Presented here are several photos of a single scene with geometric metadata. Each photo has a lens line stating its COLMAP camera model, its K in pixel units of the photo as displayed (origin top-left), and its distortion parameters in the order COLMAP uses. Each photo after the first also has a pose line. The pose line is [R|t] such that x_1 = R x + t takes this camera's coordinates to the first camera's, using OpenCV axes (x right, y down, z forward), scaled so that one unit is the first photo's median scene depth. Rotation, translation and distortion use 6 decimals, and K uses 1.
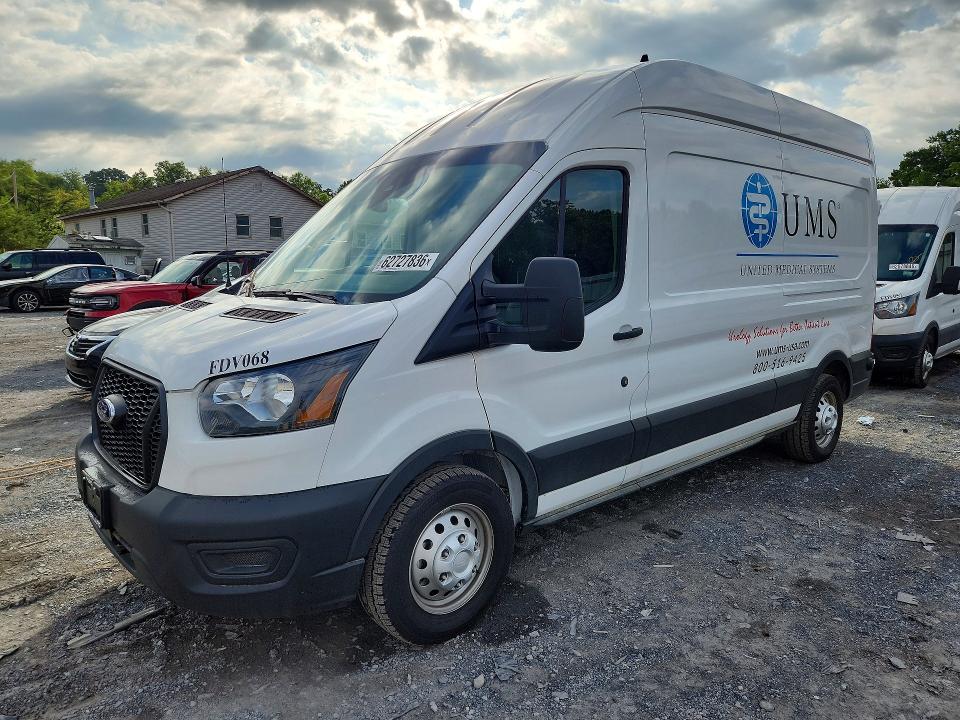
lens RADIAL K [[667.3, 0, 485.0], [0, 667.3, 351.2], [0, 0, 1]] dist [0.044188, -0.004475]
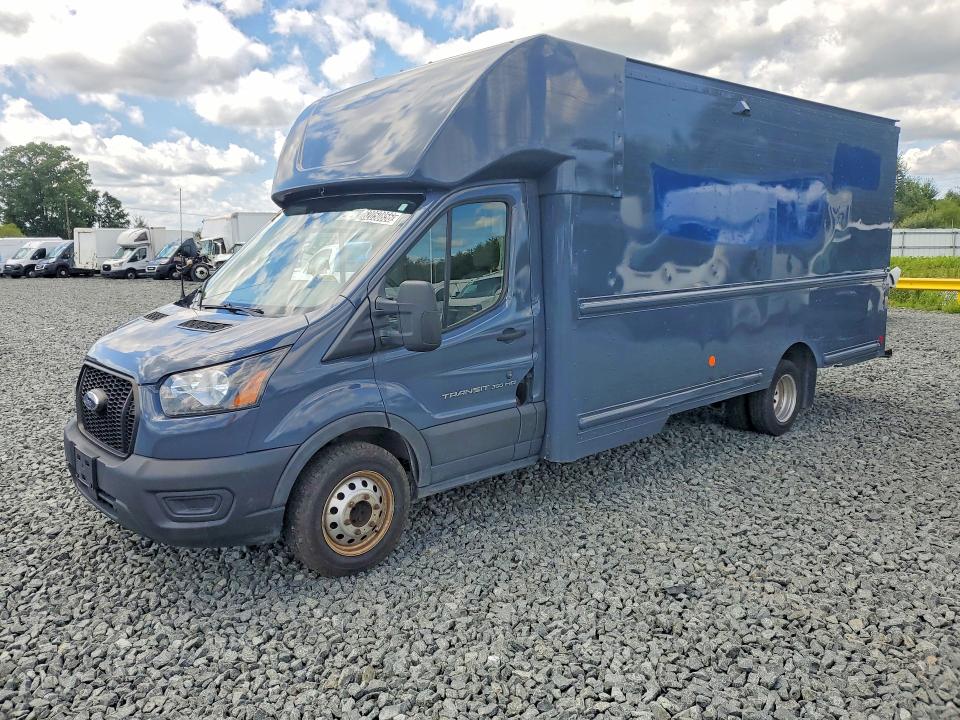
lens RADIAL K [[769.1, 0, 473.5], [0, 769.1, 350.7], [0, 0, 1]] dist [0.007763, 0.007159]
pose [[0.999886, -0.013627, -0.006495, 0.196897], [0.013623, 0.999907, -0.000551, 0.001649], [0.006502, 0.000462, 0.999979, -0.502982]]
